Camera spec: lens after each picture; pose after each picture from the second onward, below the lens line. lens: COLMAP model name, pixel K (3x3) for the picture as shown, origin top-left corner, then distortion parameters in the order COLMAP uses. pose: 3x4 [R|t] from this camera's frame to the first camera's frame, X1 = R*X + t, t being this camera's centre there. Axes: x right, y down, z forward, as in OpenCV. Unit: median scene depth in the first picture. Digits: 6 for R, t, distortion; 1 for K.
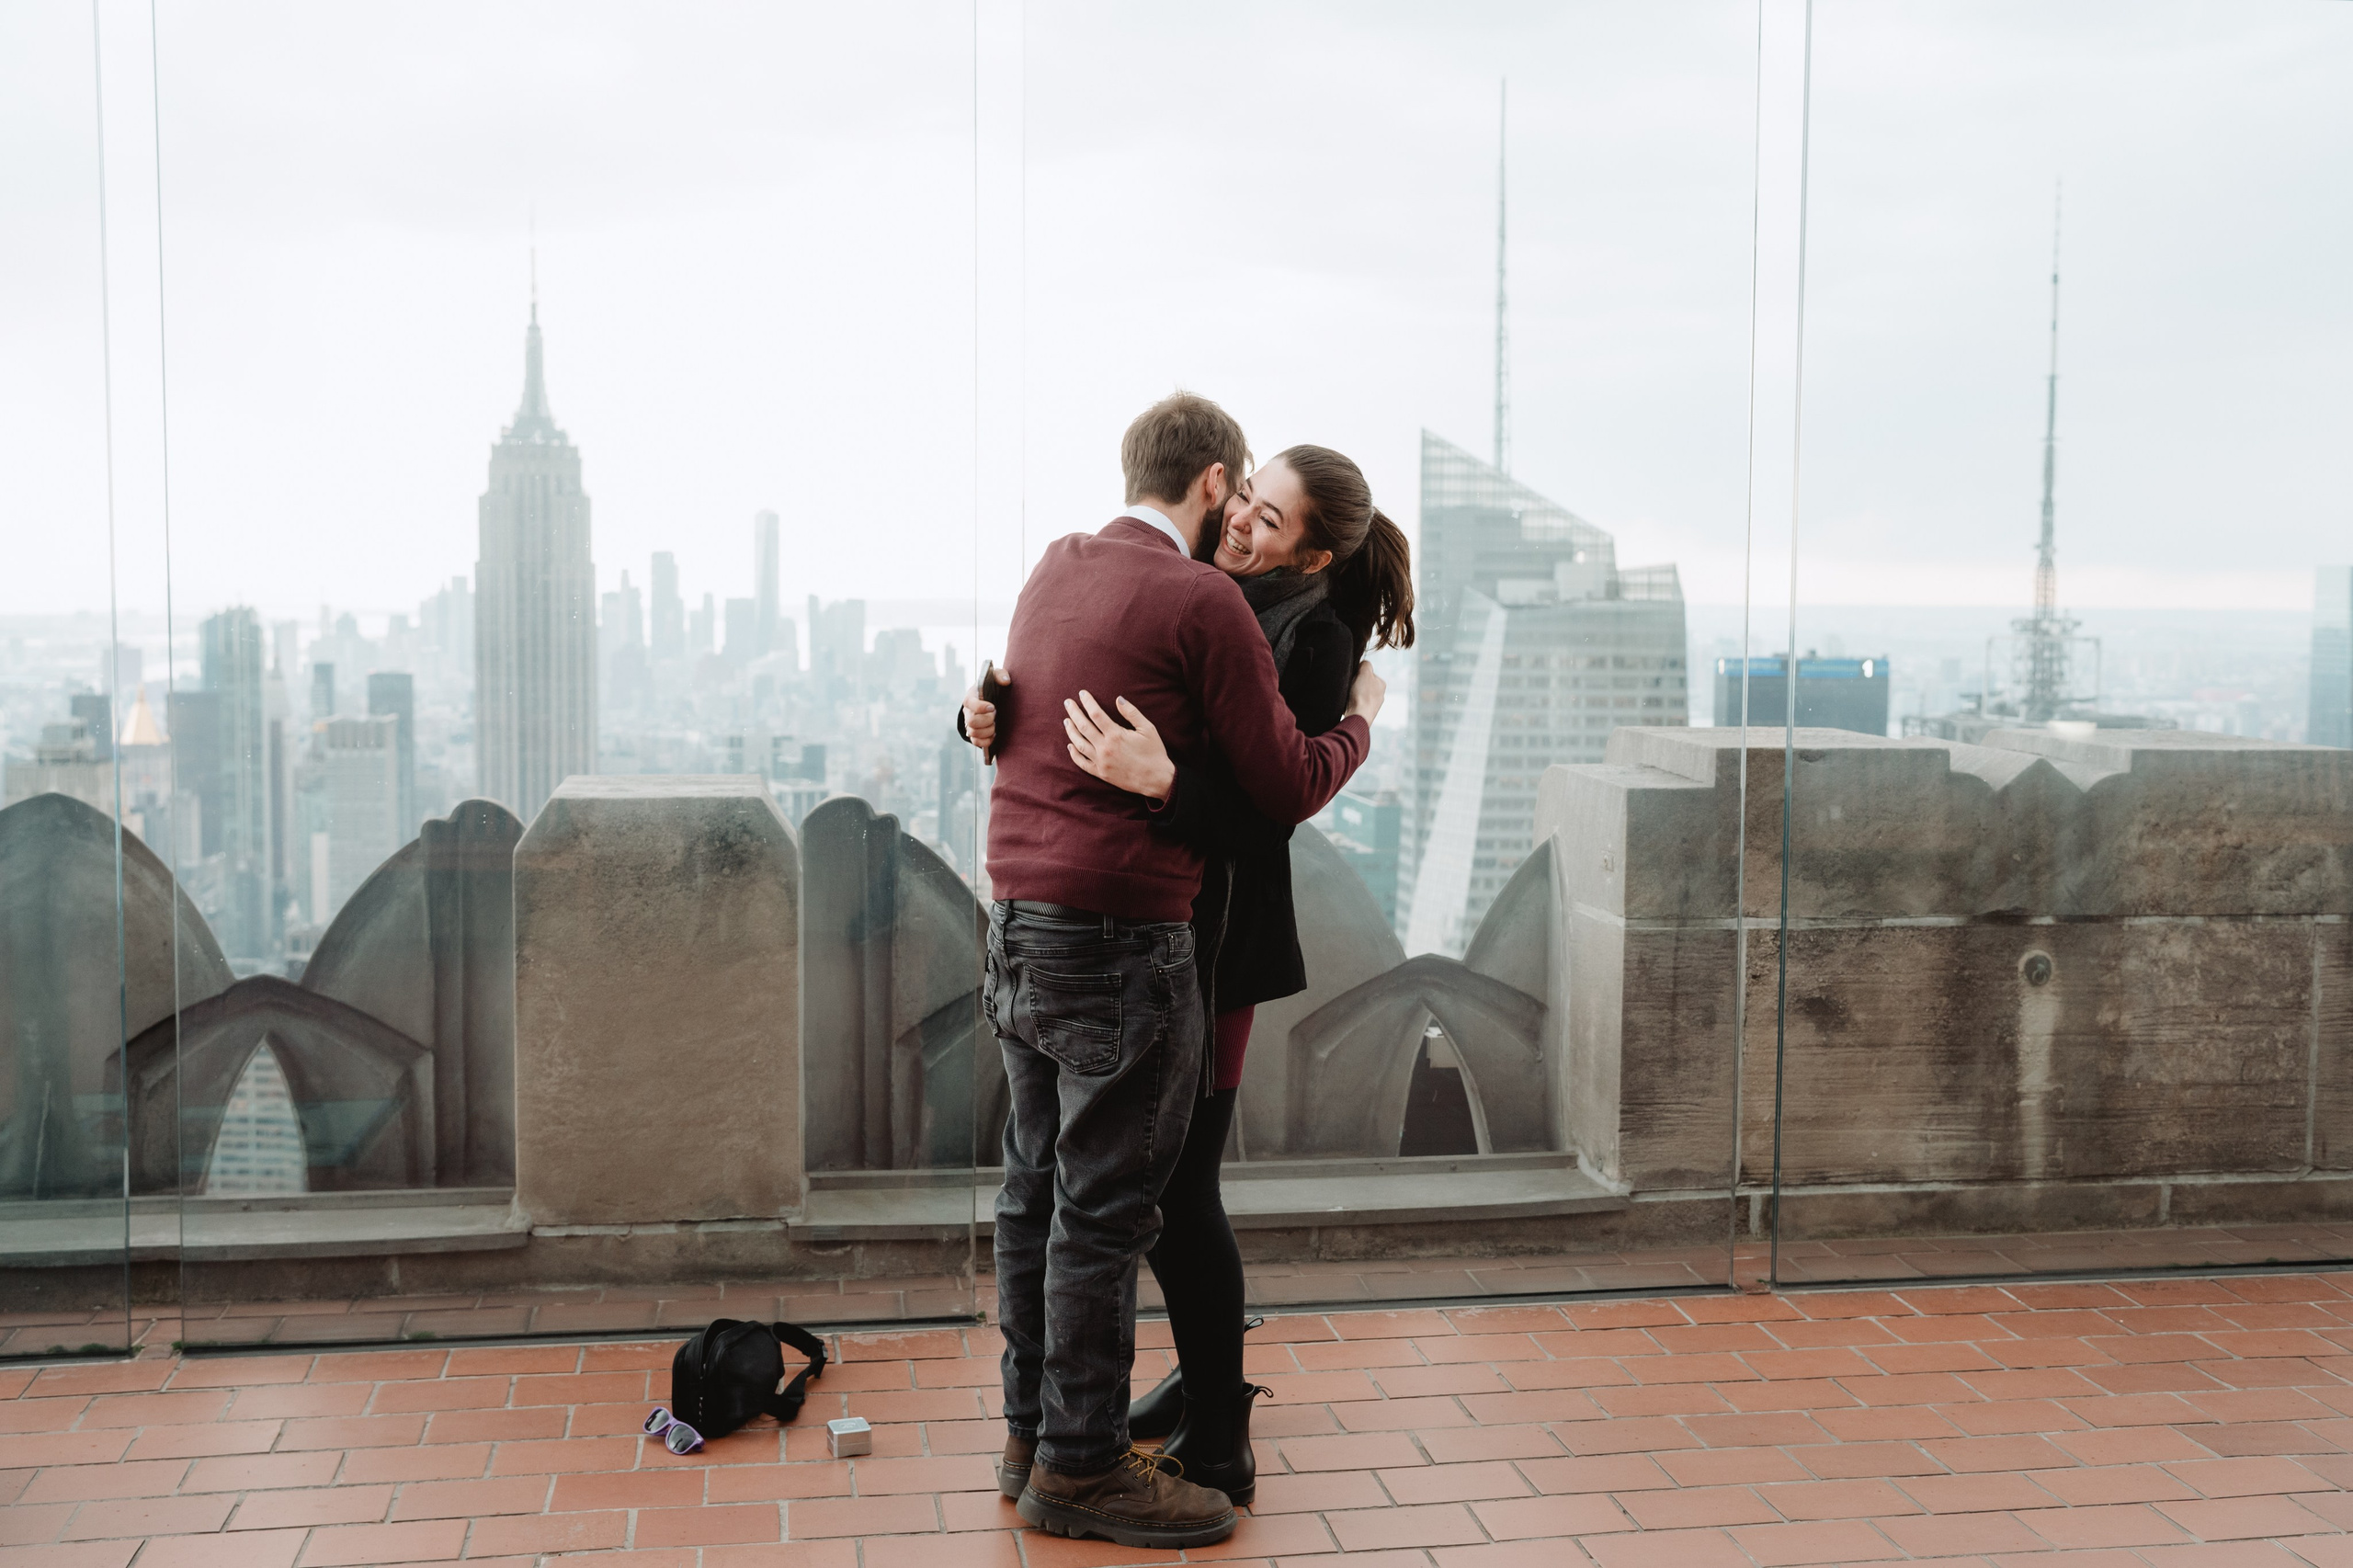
lens RADIAL K [[2506.0, 0, 1186.3], [0, 2506.0, 832.1], [0, 0, 1]] dist [-0.011580, 0.063793]
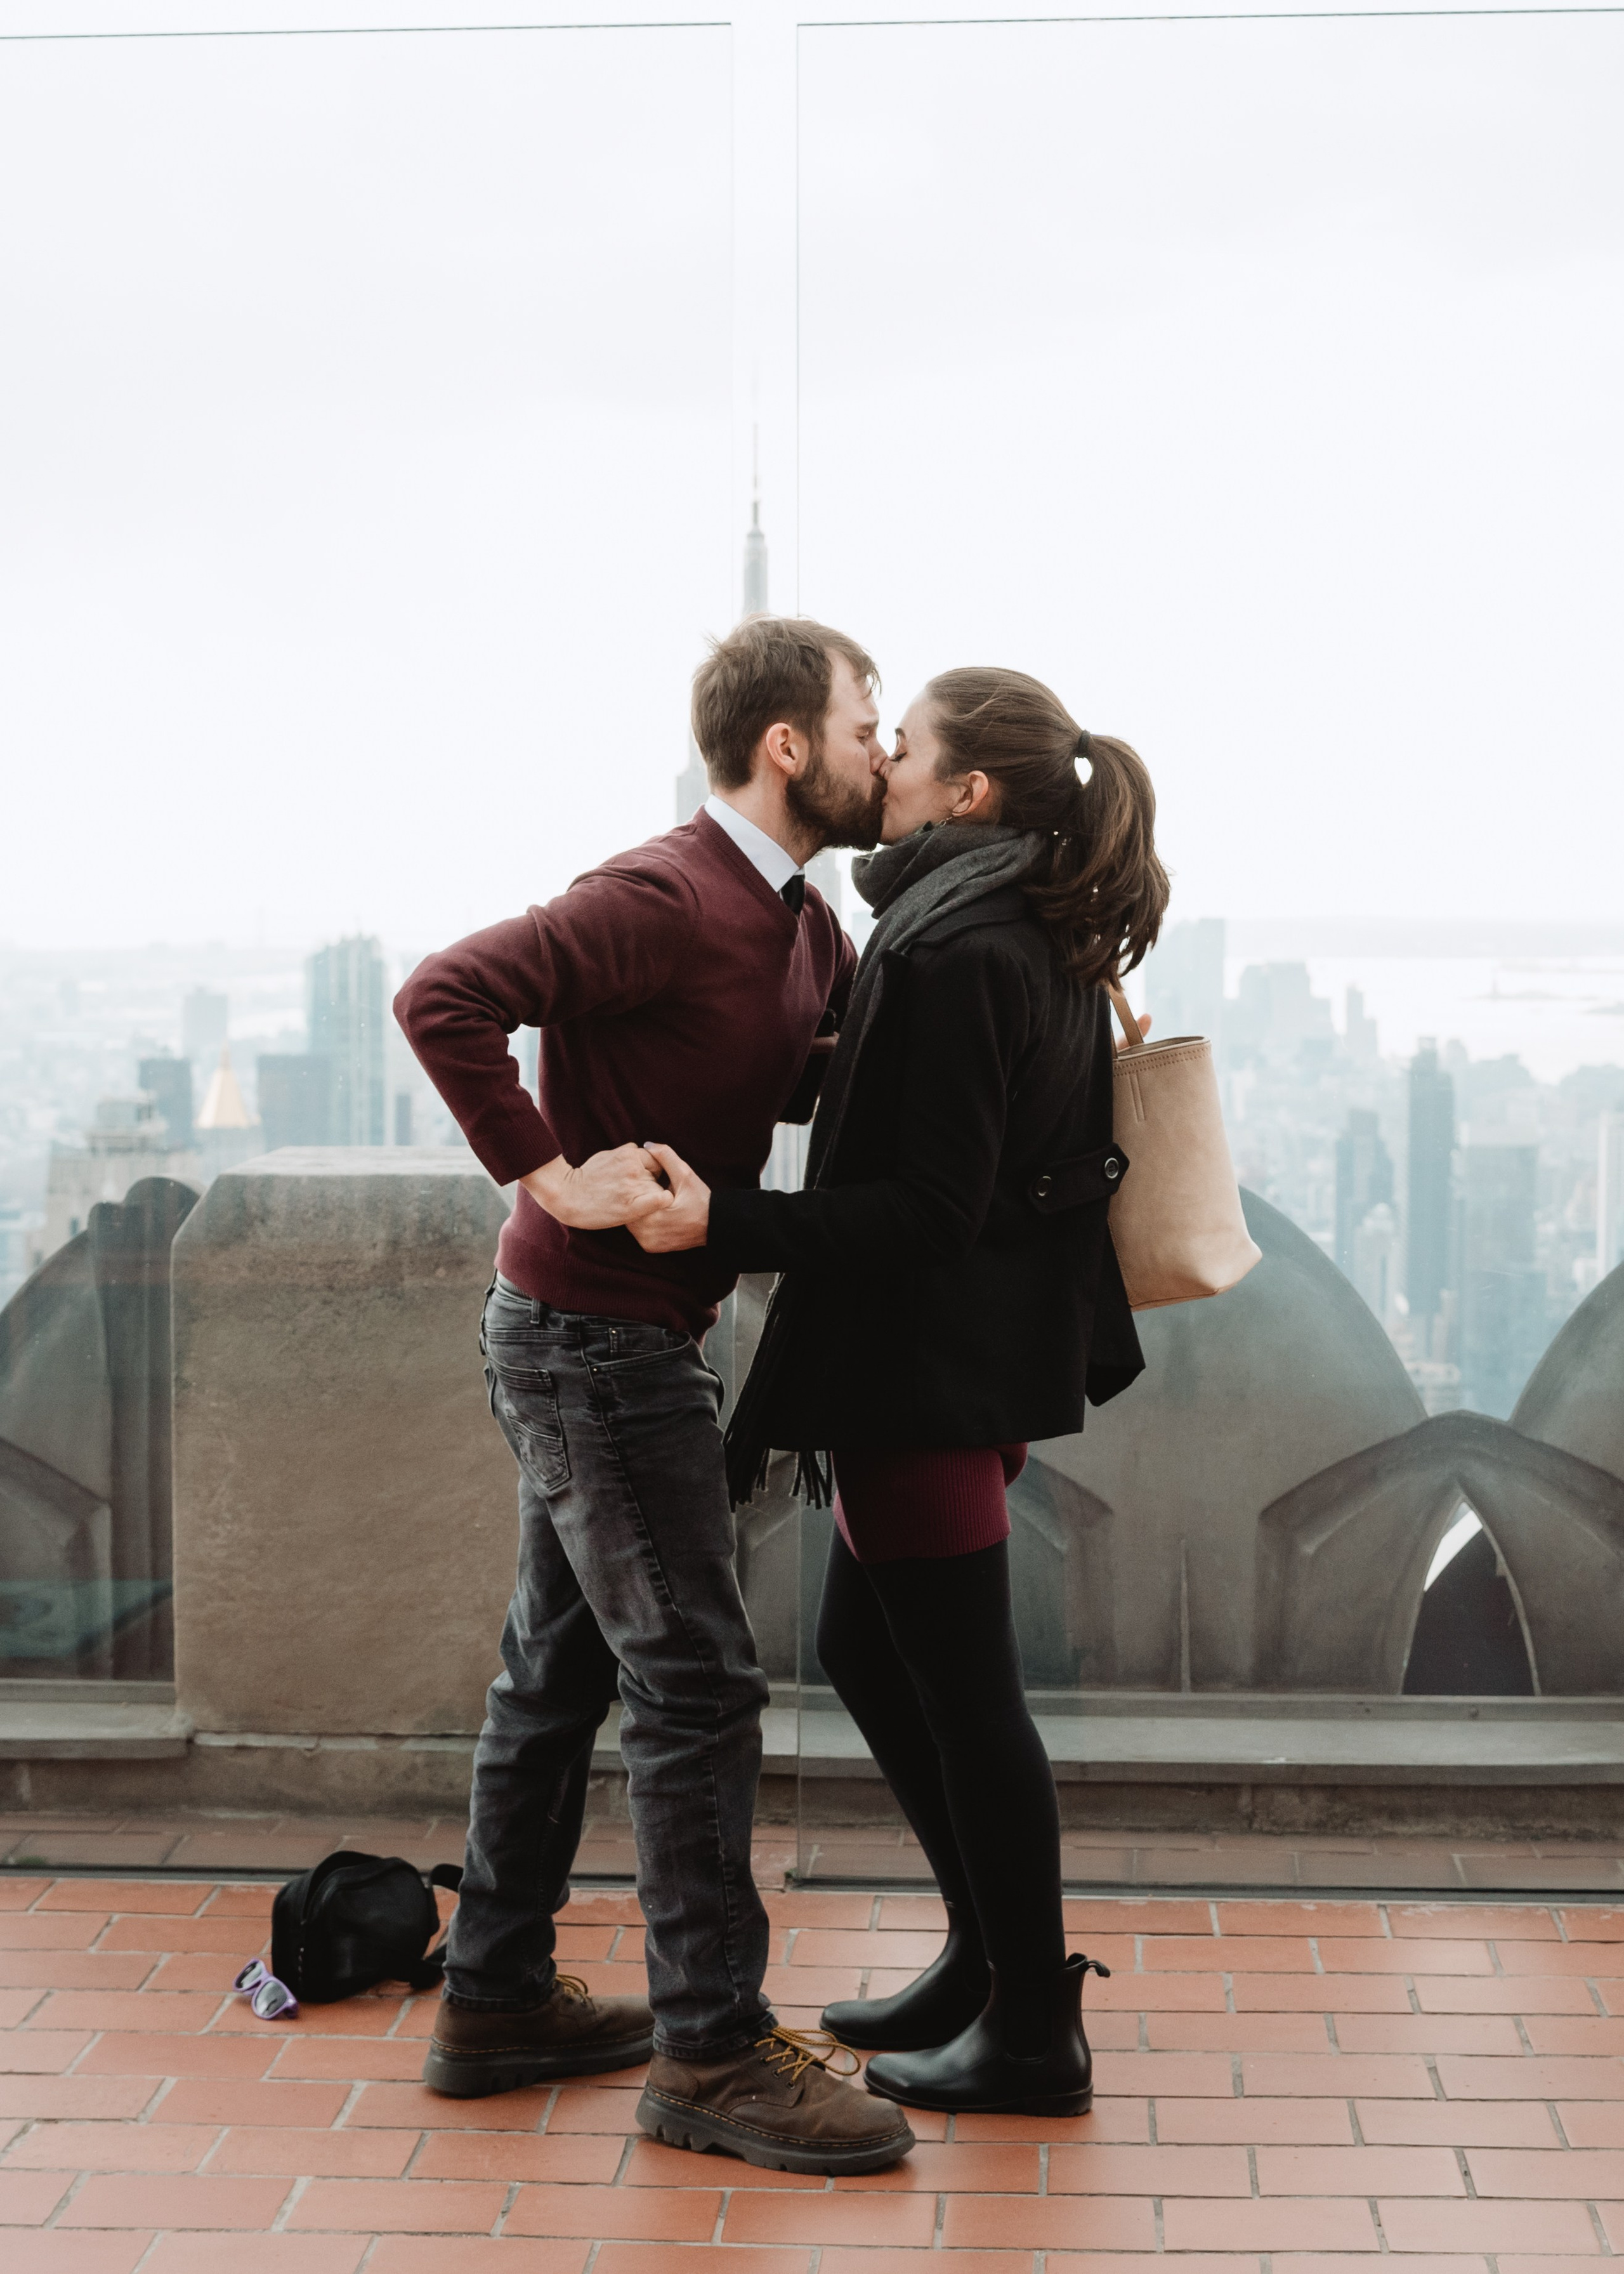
lens RADIAL K [[3718.6, 0, 812.0], [0, 3718.6, 1137.0], [0, 0, 1]] dist [-0.032170, 0.057707]
pose [[0.971410, 0.005584, -0.237342, 0.189775], [-0.013616, 0.999388, -0.032216, 0.009674], [0.237017, 0.034527, 0.970892, -0.064144]]
